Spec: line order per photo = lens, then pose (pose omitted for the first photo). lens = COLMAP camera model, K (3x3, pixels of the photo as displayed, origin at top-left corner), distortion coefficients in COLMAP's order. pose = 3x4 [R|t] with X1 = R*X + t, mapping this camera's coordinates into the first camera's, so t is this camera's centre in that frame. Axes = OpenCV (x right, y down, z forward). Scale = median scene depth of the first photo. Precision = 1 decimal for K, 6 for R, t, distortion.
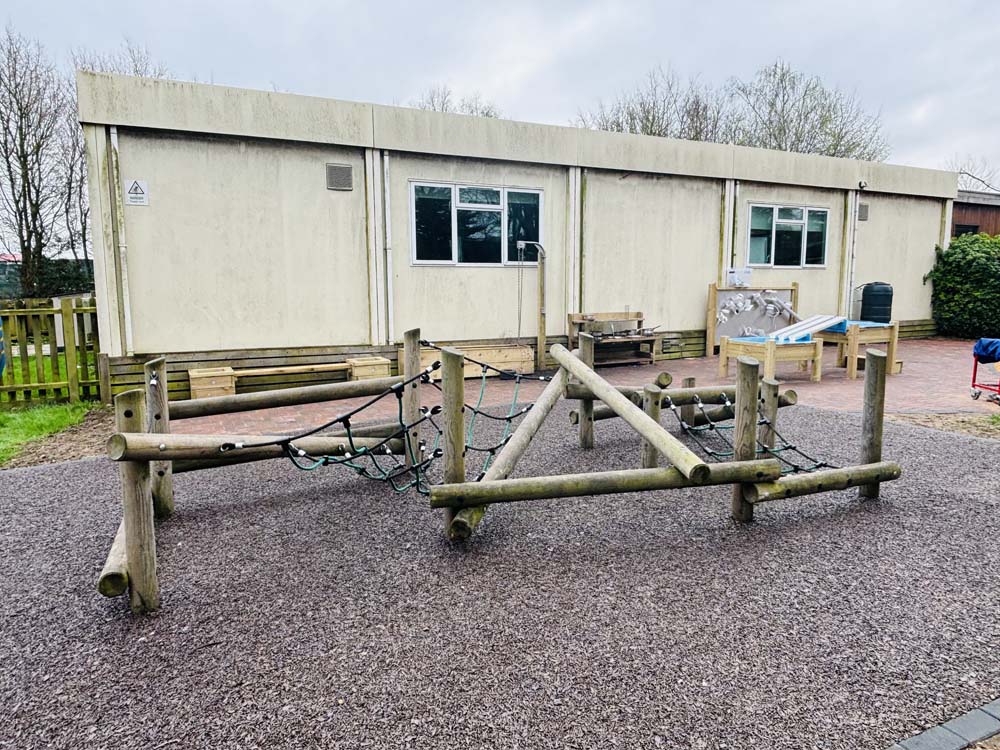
lens RADIAL K [[683.5, 0, 500.0], [0, 683.5, 375.0], [0, 0, 1]] dist [0.074420, -0.104706]
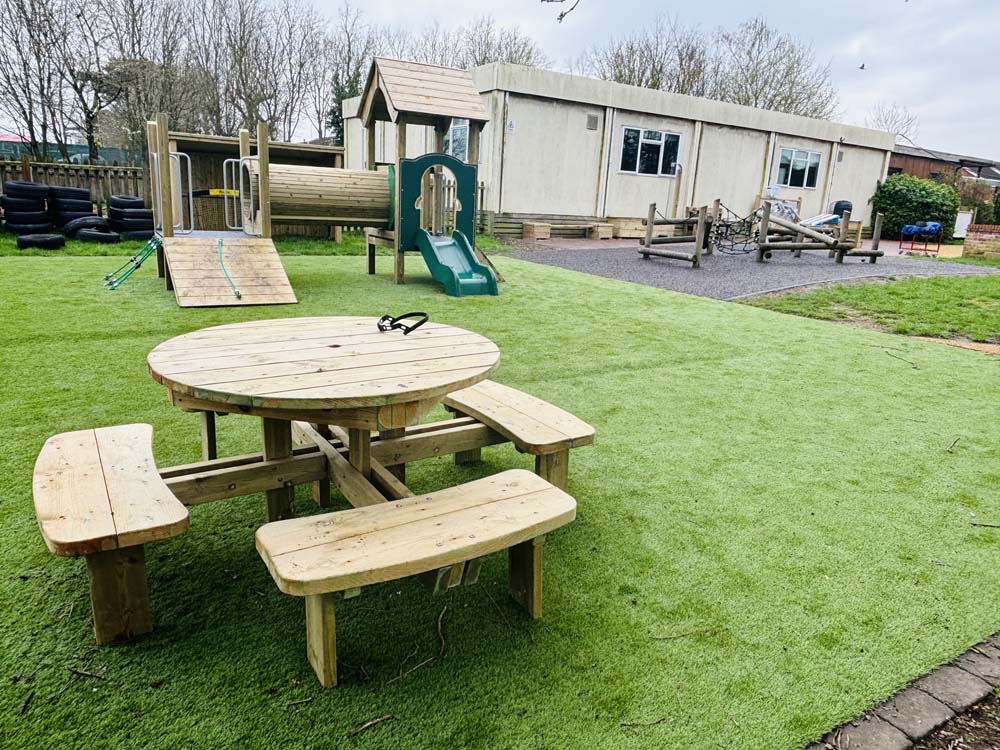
lens RADIAL K [[683.5, 0, 500.0], [0, 683.5, 375.0], [0, 0, 1]] dist [0.074420, -0.104706]
pose [[0.992822, 0.029924, 0.115793, -0.579754], [-0.043730, 0.991980, 0.118586, 0.153877], [-0.111316, -0.122799, 0.986169, -0.761088]]
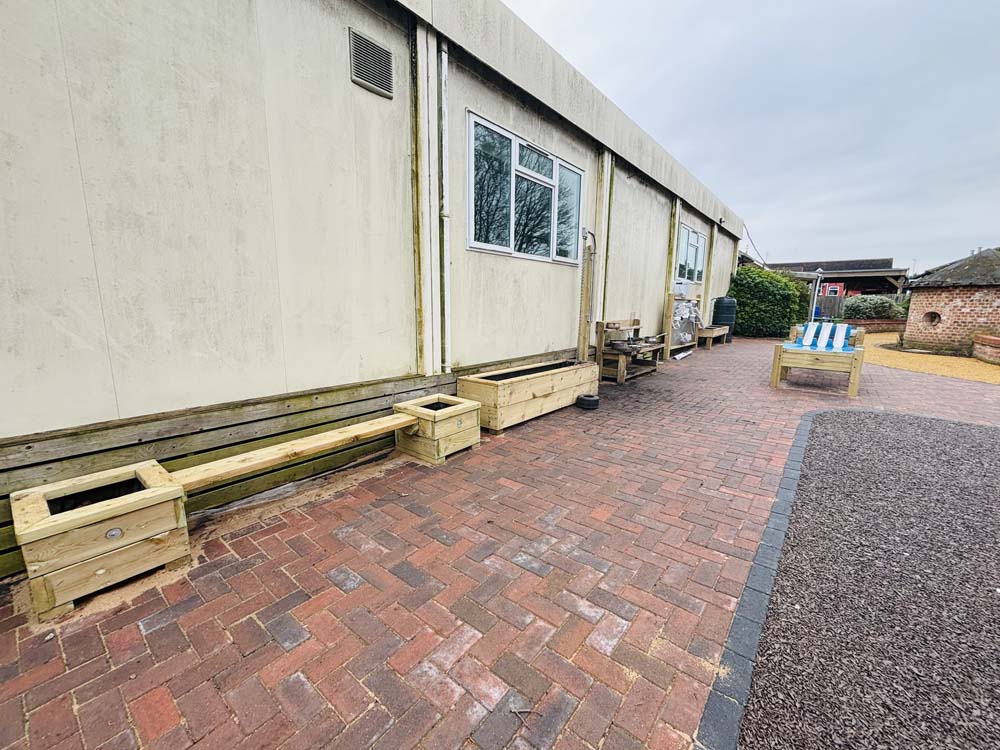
lens RADIAL K [[418.6, 0, 499.6], [0, 418.6, 378.6], [0, 0, 1]] dist [-0.001348, -0.000244]
pose [[0.911894, -0.061997, 0.405716, -0.247362], [0.042624, 0.997485, 0.056622, -0.052764], [-0.408206, -0.034341, 0.912244, 0.567441]]
